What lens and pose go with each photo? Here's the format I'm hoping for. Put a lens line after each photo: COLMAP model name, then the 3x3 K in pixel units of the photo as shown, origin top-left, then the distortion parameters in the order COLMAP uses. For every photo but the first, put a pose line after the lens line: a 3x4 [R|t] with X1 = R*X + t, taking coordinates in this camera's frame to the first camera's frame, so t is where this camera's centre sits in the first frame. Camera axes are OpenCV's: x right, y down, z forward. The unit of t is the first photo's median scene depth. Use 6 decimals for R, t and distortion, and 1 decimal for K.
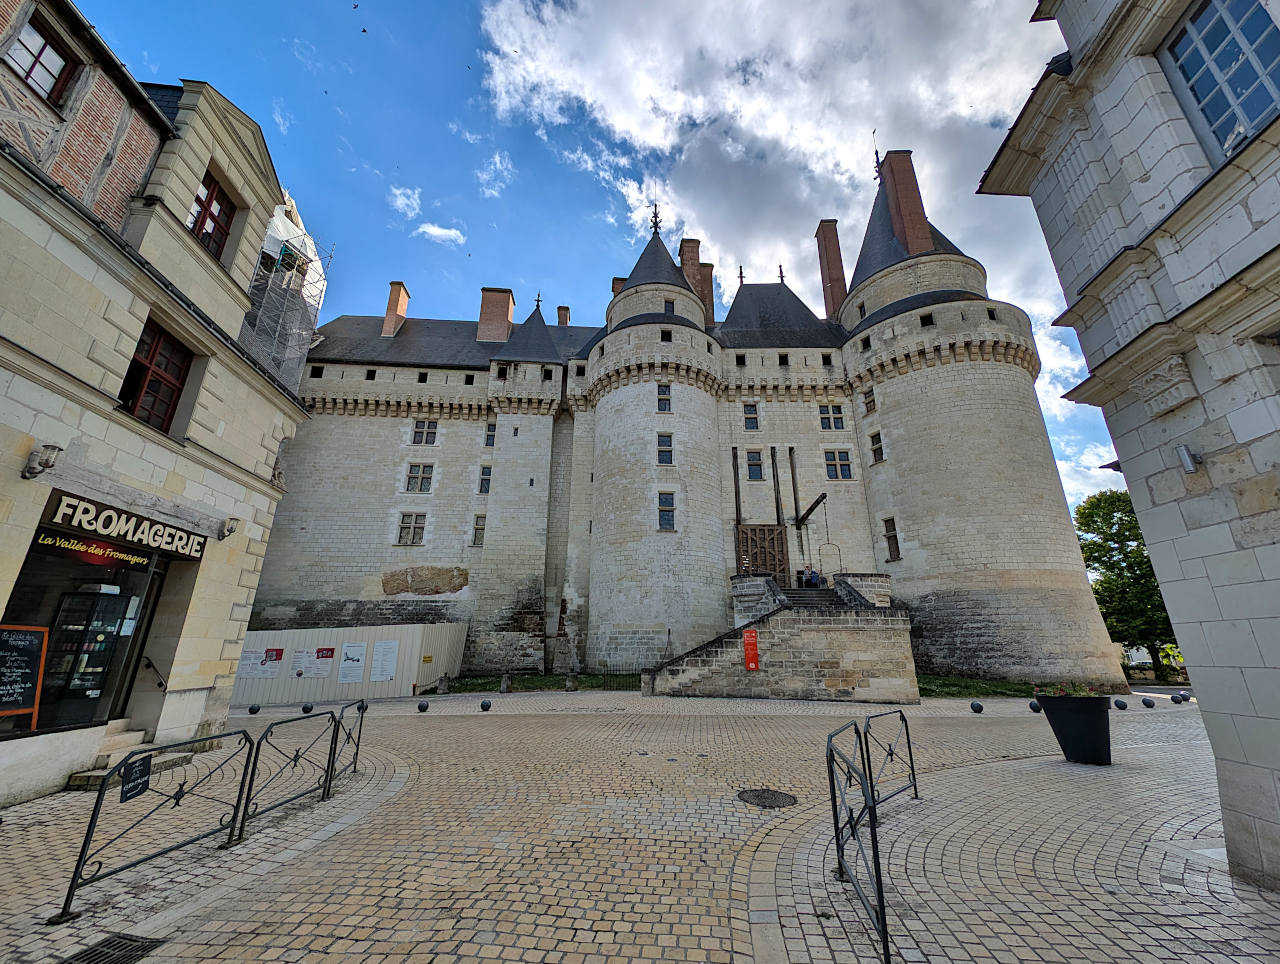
lens RADIAL K [[445.3, 0, 666.7], [0, 445.3, 484.9], [0, 0, 1]] dist [0.027931, -0.015339]
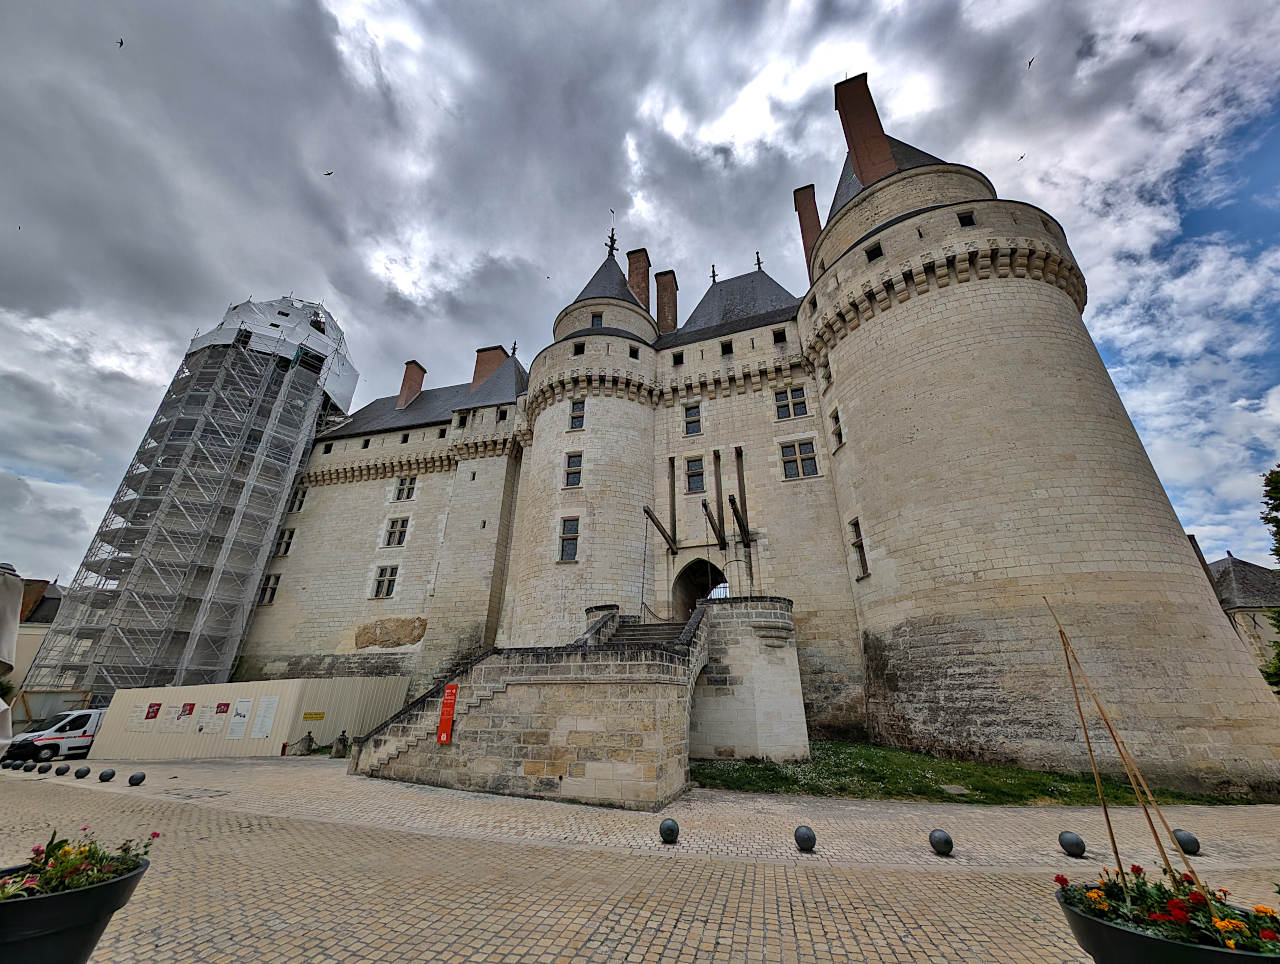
lens RADIAL K [[445.3, 0, 666.7], [0, 445.3, 484.9], [0, 0, 1]] dist [0.027931, -0.015339]
pose [[0.949335, -0.132799, -0.284827, 0.401097], [0.105366, 0.988371, -0.109635, 0.062800], [0.296075, 0.074069, 0.952289, 0.200858]]
